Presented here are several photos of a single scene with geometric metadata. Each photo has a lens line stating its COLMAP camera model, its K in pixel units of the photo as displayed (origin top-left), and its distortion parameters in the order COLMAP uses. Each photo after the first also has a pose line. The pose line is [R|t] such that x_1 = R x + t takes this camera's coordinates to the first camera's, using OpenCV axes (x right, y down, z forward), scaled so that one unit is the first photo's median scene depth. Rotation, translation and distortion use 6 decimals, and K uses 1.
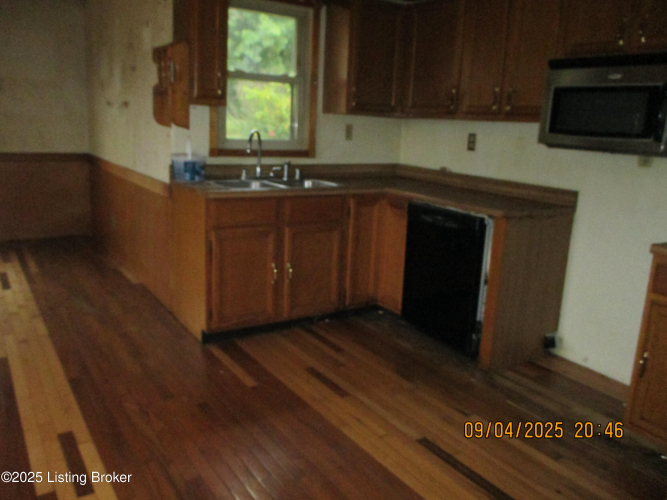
lens RADIAL K [[553.9, 0, 335.4], [0, 553.9, 248.2], [0, 0, 1]] dist [-0.032290, 0.002764]
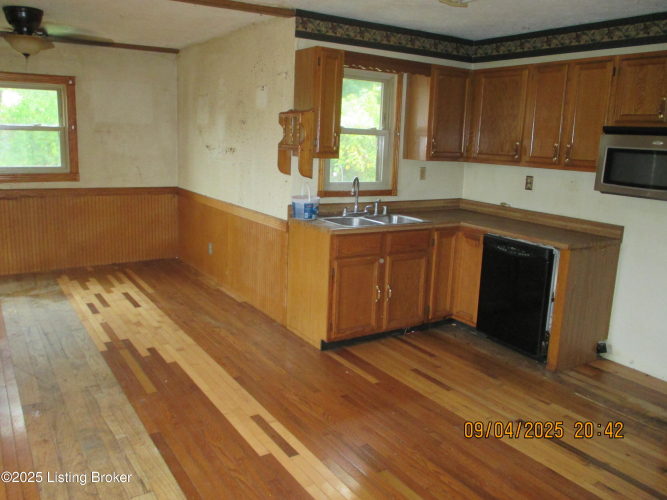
lens RADIAL K [[553.9, 0, 335.4], [0, 553.9, 248.2], [0, 0, 1]] dist [-0.032290, 0.002764]
pose [[0.999912, -0.005103, -0.012212, -0.187632], [0.004793, 0.999668, -0.025327, -0.024329], [0.012337, 0.025266, 0.999605, -0.237853]]
